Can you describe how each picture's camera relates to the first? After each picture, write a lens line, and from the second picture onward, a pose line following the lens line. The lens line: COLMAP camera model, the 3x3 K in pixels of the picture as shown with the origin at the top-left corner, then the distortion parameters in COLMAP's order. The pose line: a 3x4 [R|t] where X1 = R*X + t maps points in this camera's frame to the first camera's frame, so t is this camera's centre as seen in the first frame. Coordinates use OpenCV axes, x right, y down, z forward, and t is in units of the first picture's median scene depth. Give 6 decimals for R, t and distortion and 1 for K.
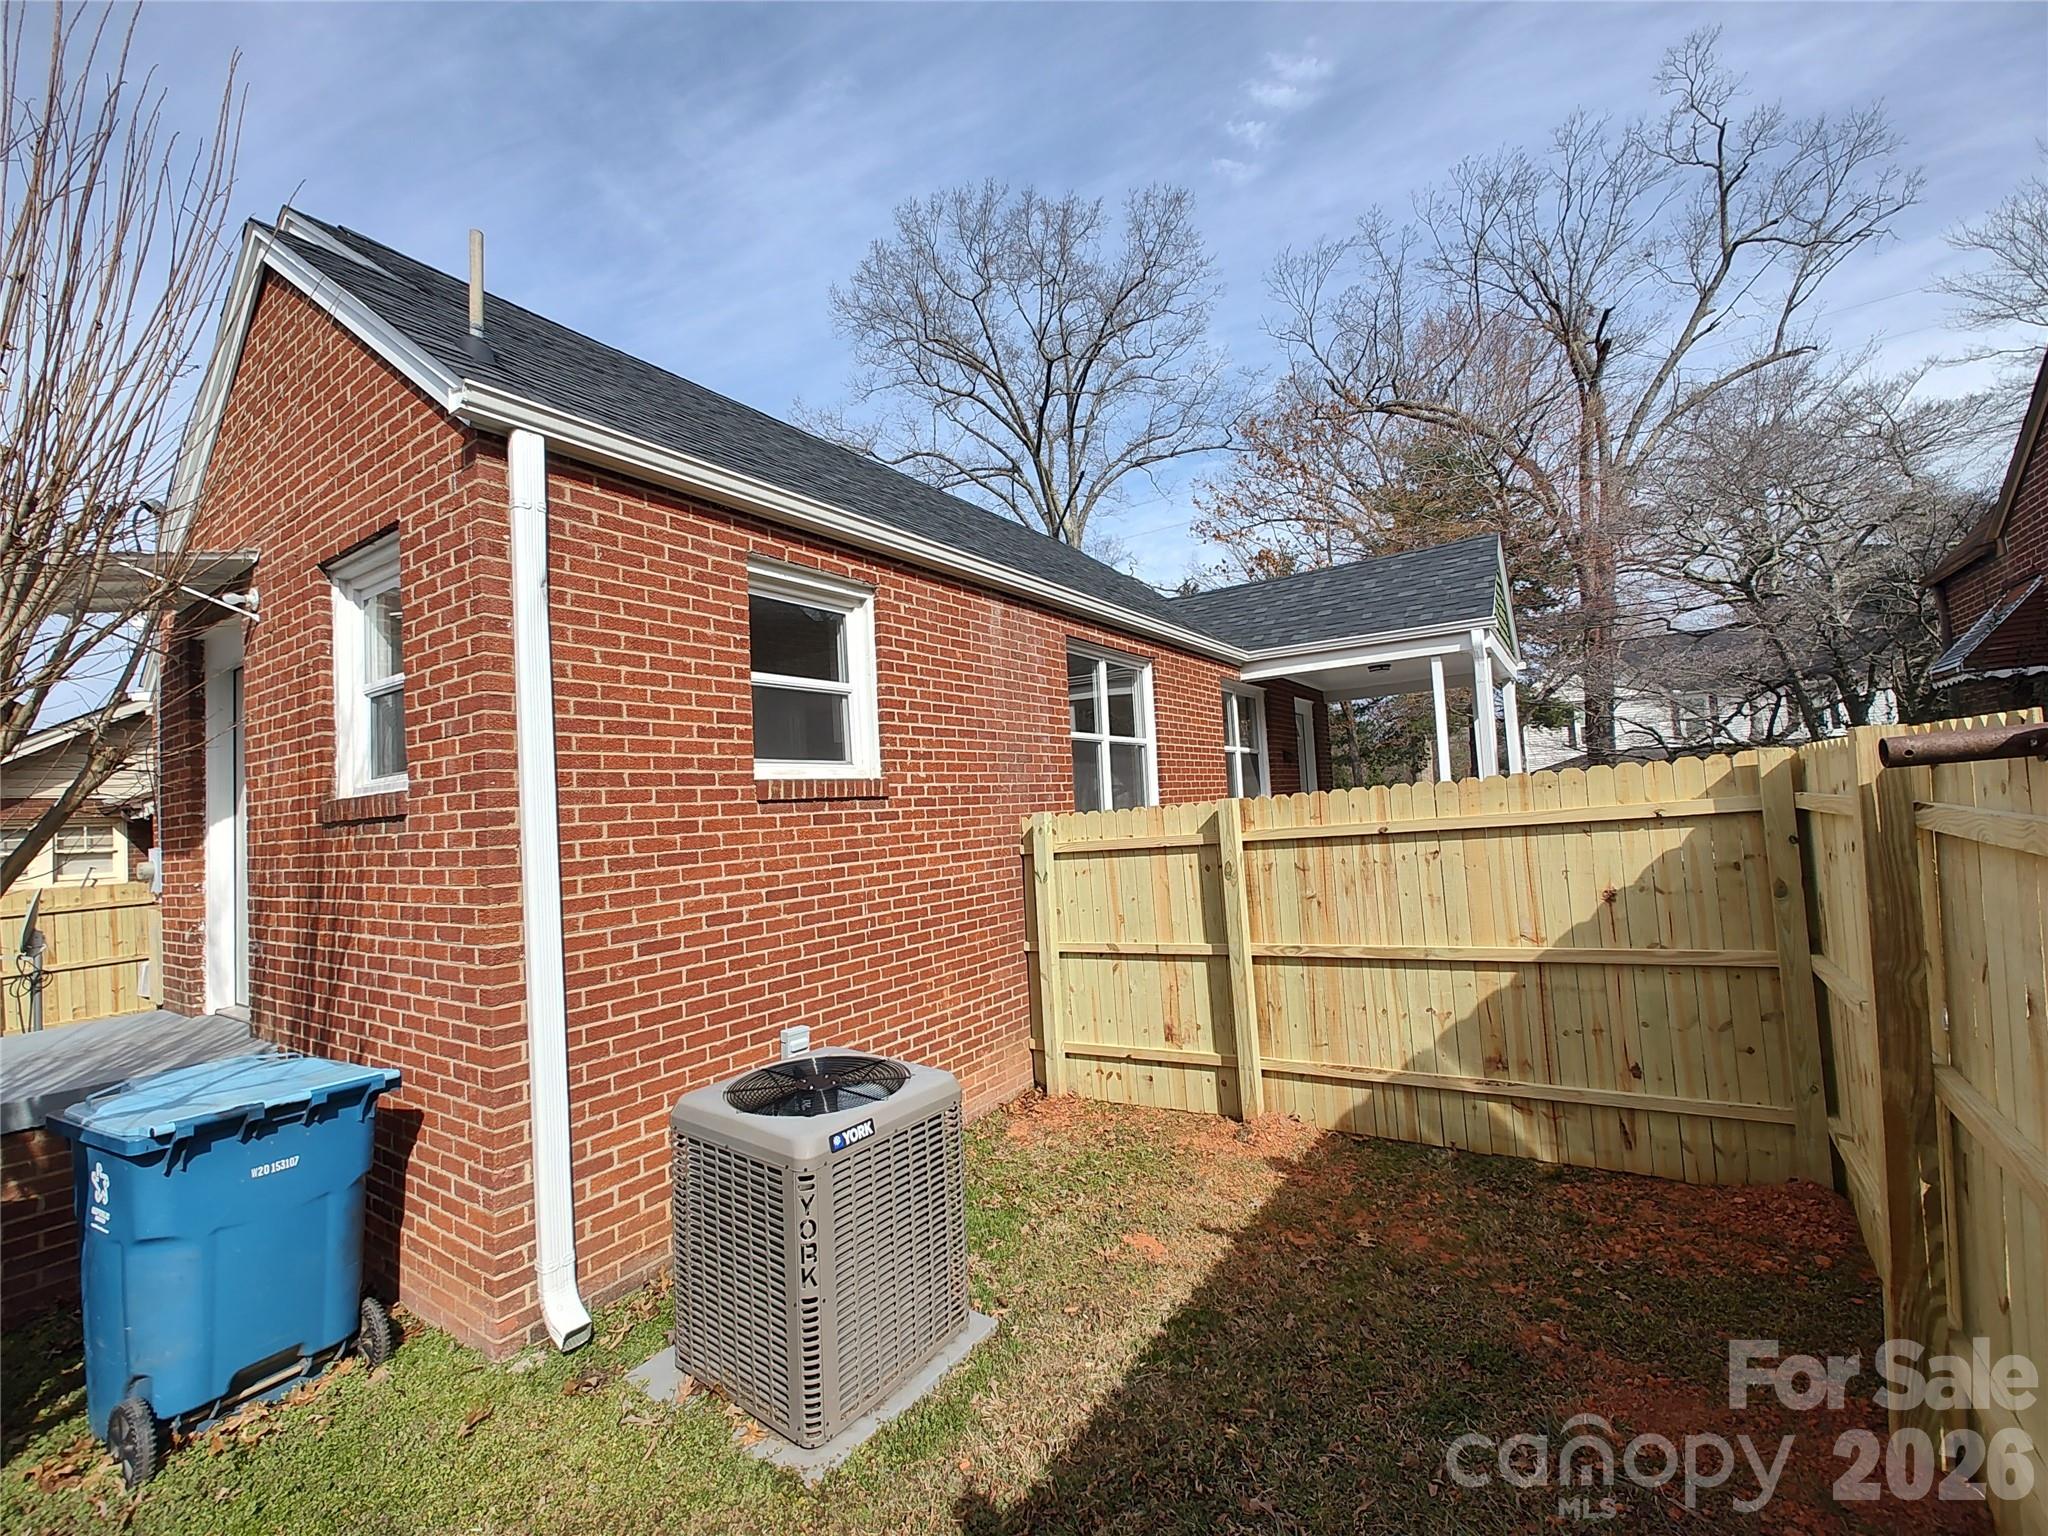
lens RADIAL K [[851.9, 0, 1024.0], [0, 851.9, 768.0], [0, 0, 1]] dist [0.001284, 0.000171]
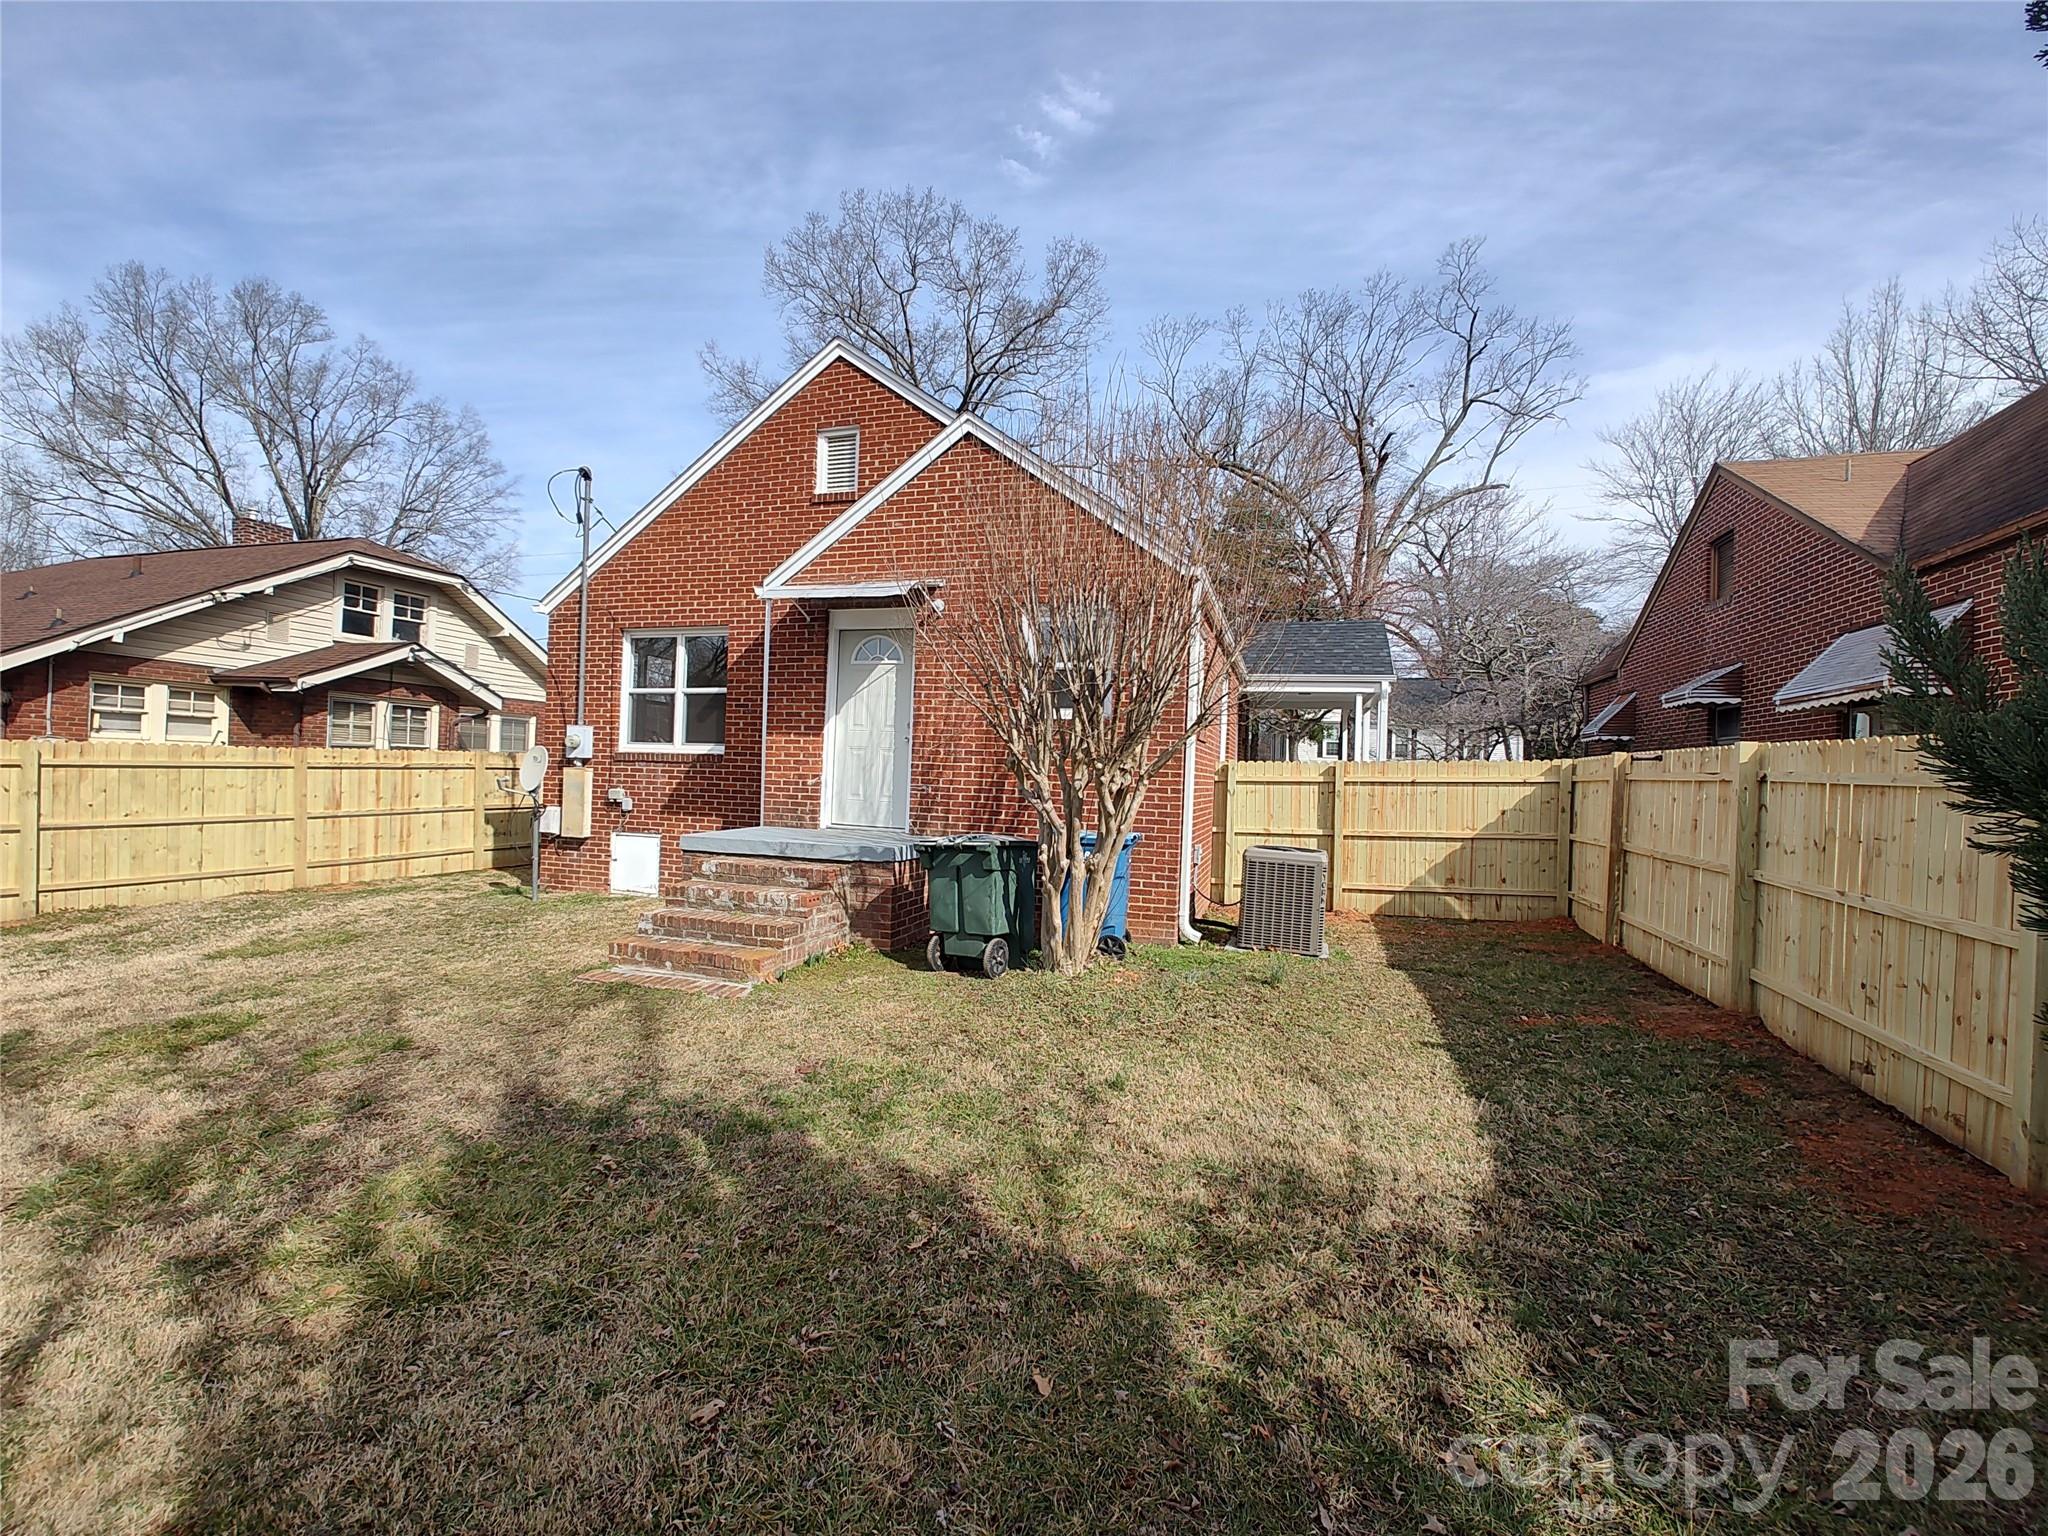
lens RADIAL K [[848.3, 0, 1031.4], [0, 848.3, 768.6], [0, 0, 1]] dist [-0.003018, 0.000109]
pose [[0.952718, 0.092831, 0.289329, -1.005049], [-0.103518, 0.994388, 0.021820, 0.082362], [-0.285680, -0.050739, 0.956981, -0.722782]]
